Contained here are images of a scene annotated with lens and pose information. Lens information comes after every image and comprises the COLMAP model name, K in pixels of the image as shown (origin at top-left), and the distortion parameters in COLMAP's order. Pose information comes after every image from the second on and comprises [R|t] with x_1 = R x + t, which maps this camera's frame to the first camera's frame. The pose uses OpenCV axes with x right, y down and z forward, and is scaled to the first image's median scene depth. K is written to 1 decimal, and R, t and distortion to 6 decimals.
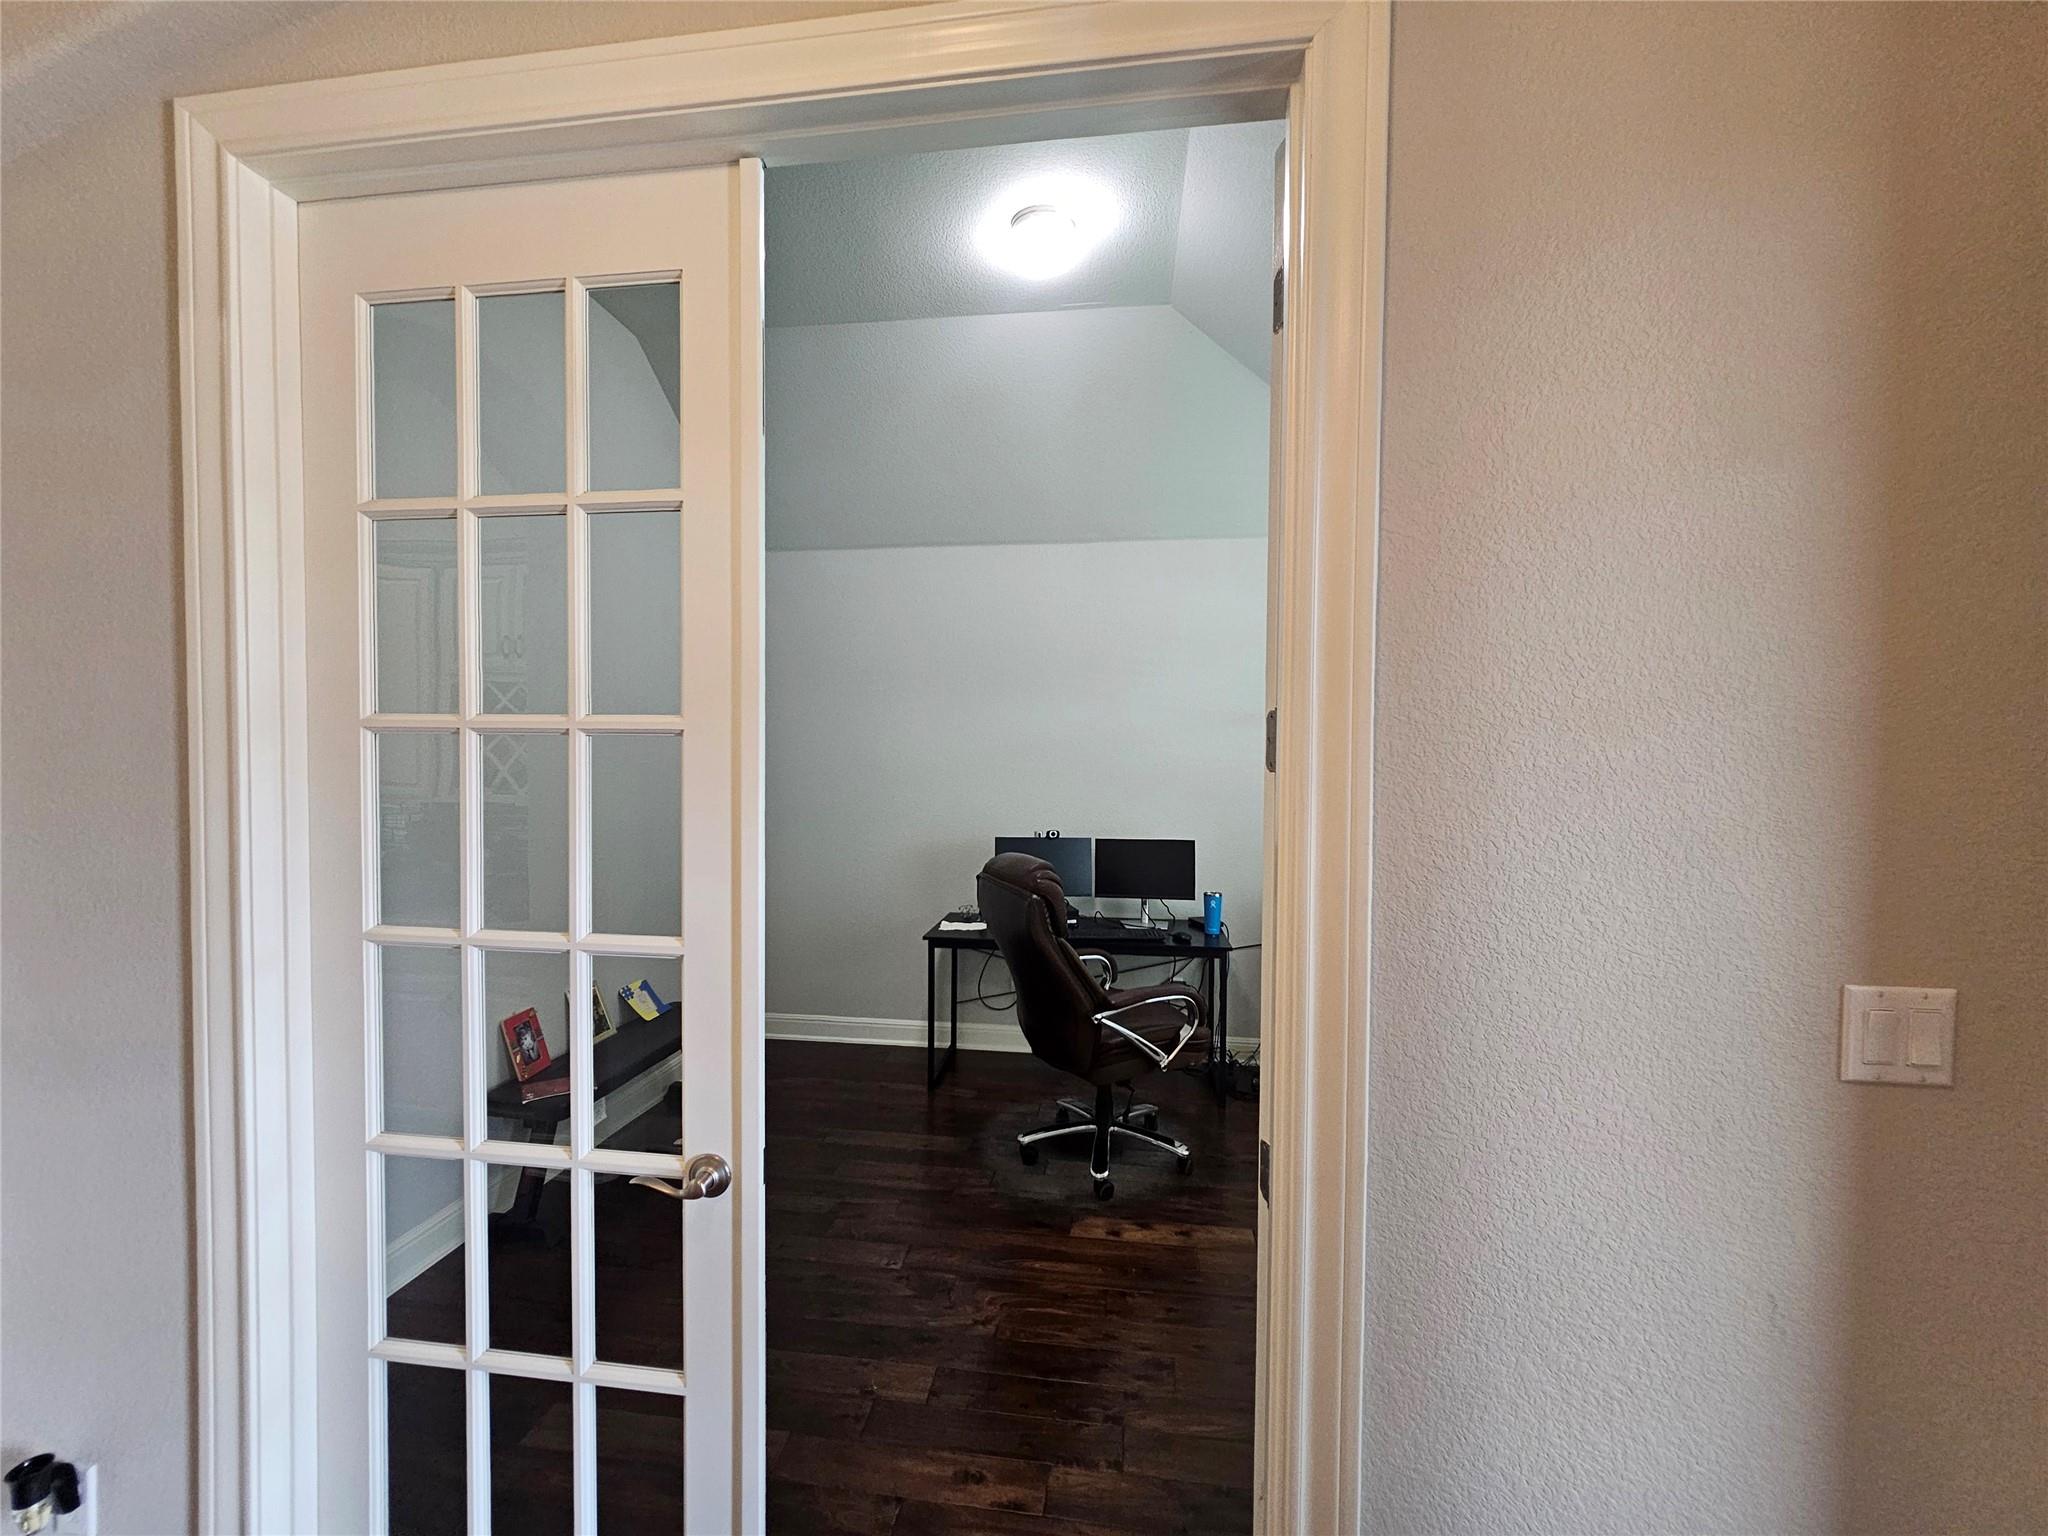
lens RADIAL K [[838.1, 0, 1026.2], [0, 838.1, 763.9], [0, 0, 1]] dist [-0.000097, 0.000843]
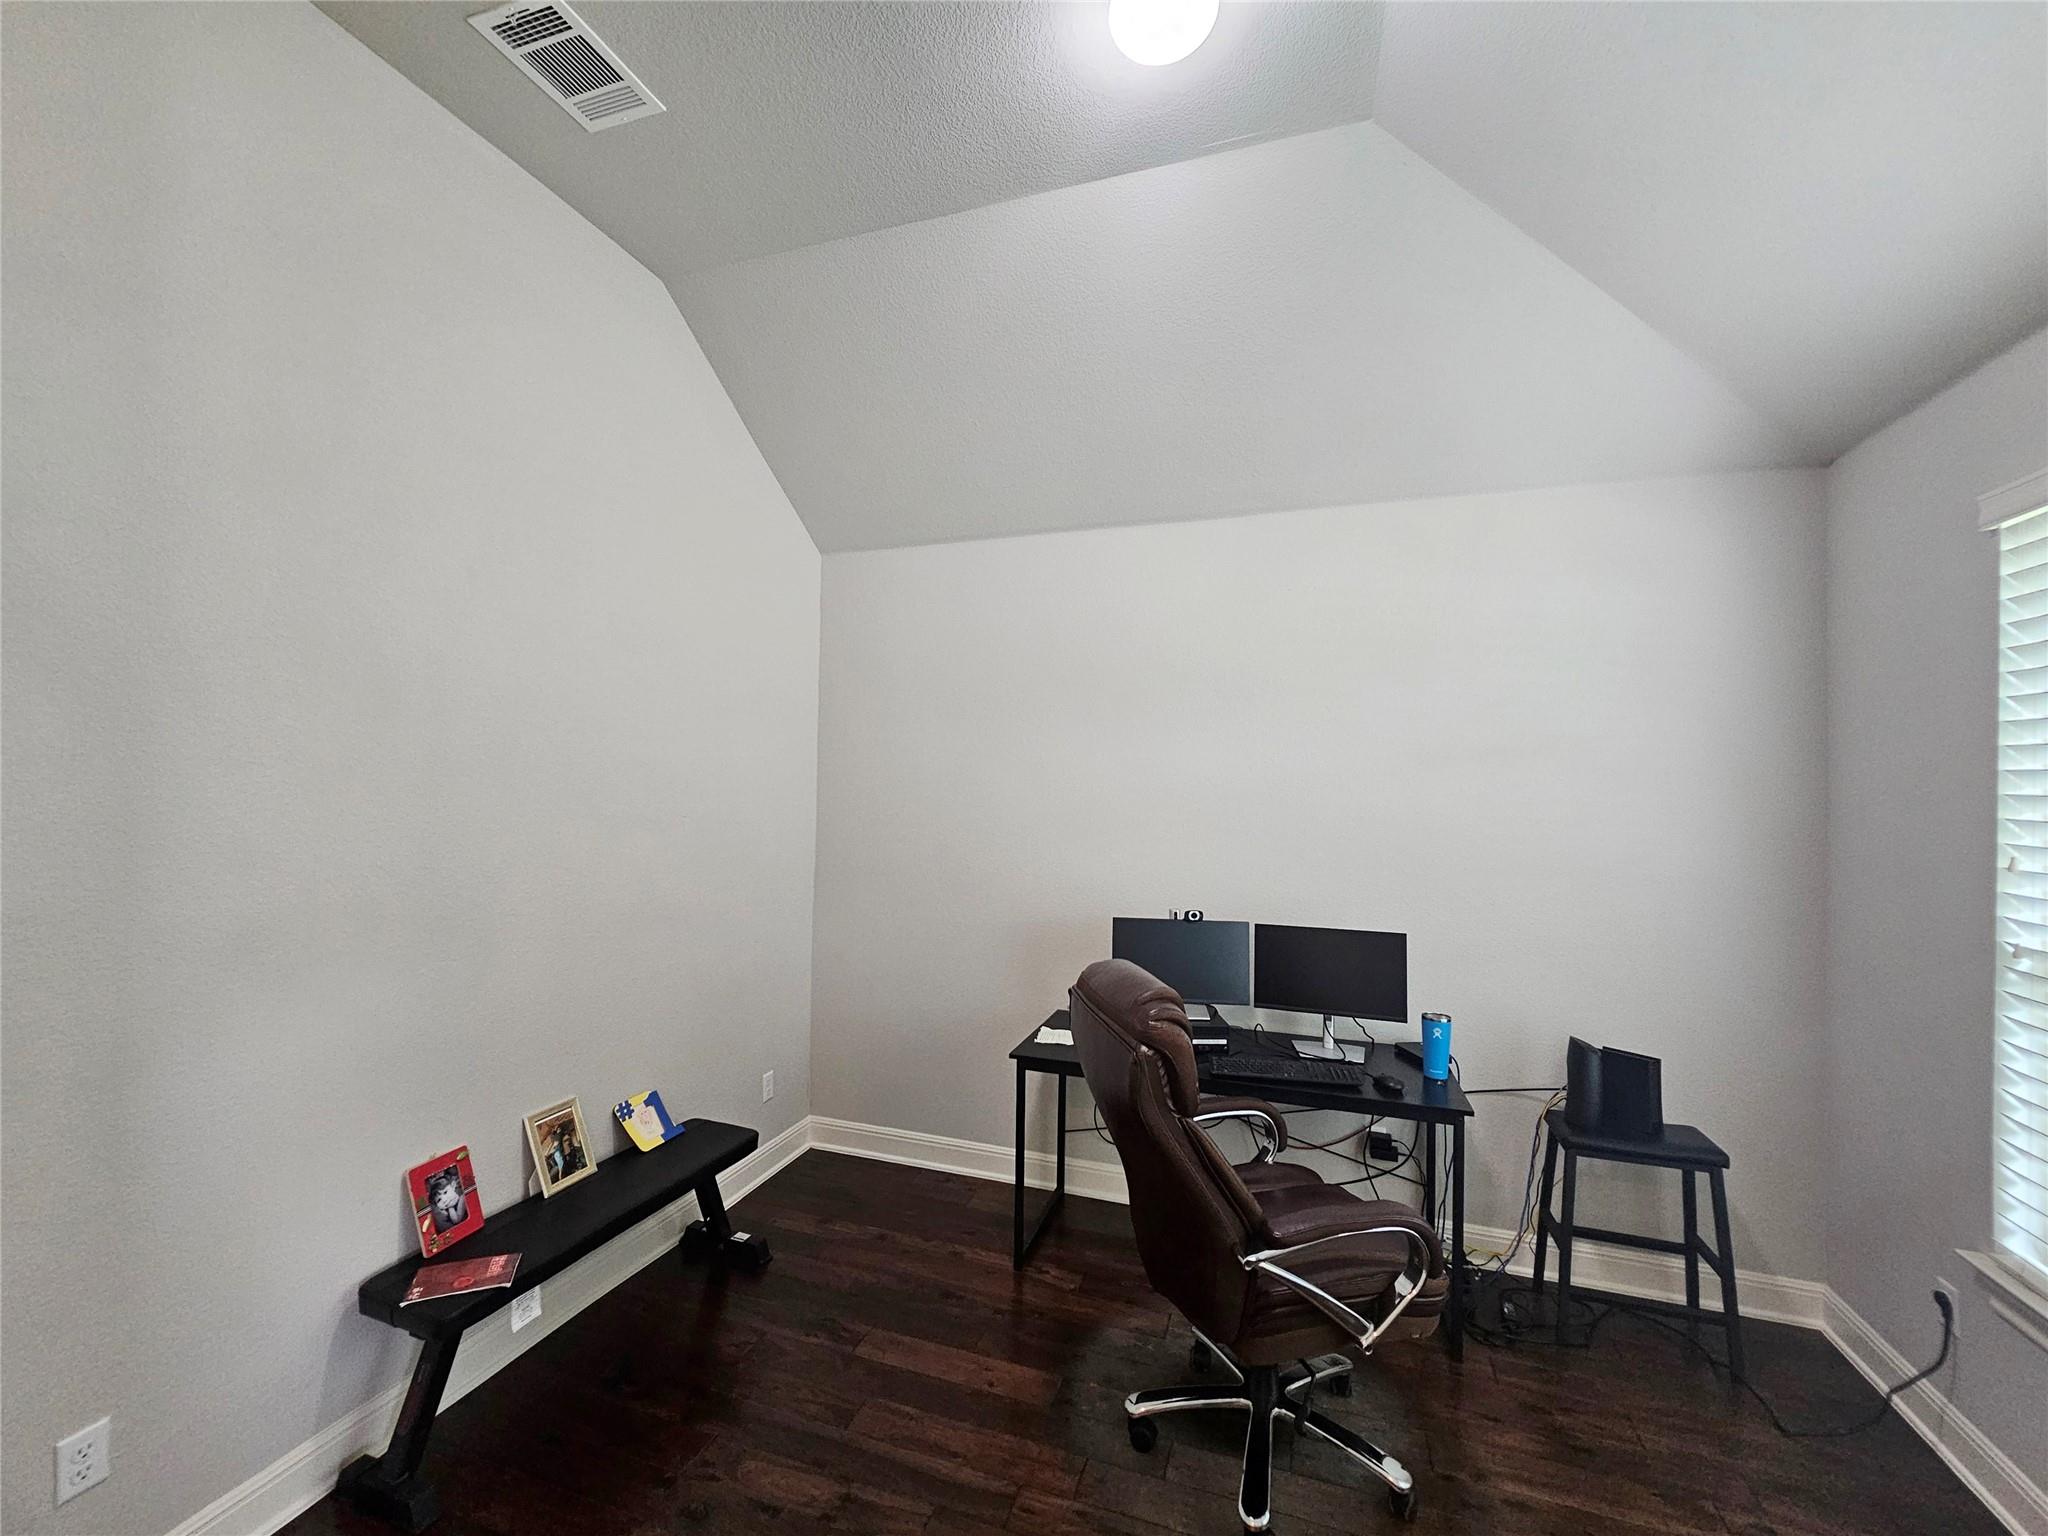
lens RADIAL K [[838.1, 0, 1022.7], [0, 838.1, 780.9], [0, 0, 1]] dist [-0.000097, 0.000843]
pose [[0.980222, 0.004663, -0.197846, 0.032839], [-0.008794, 0.999761, -0.020006, -0.017465], [0.197706, 0.021350, 0.980029, 0.292749]]
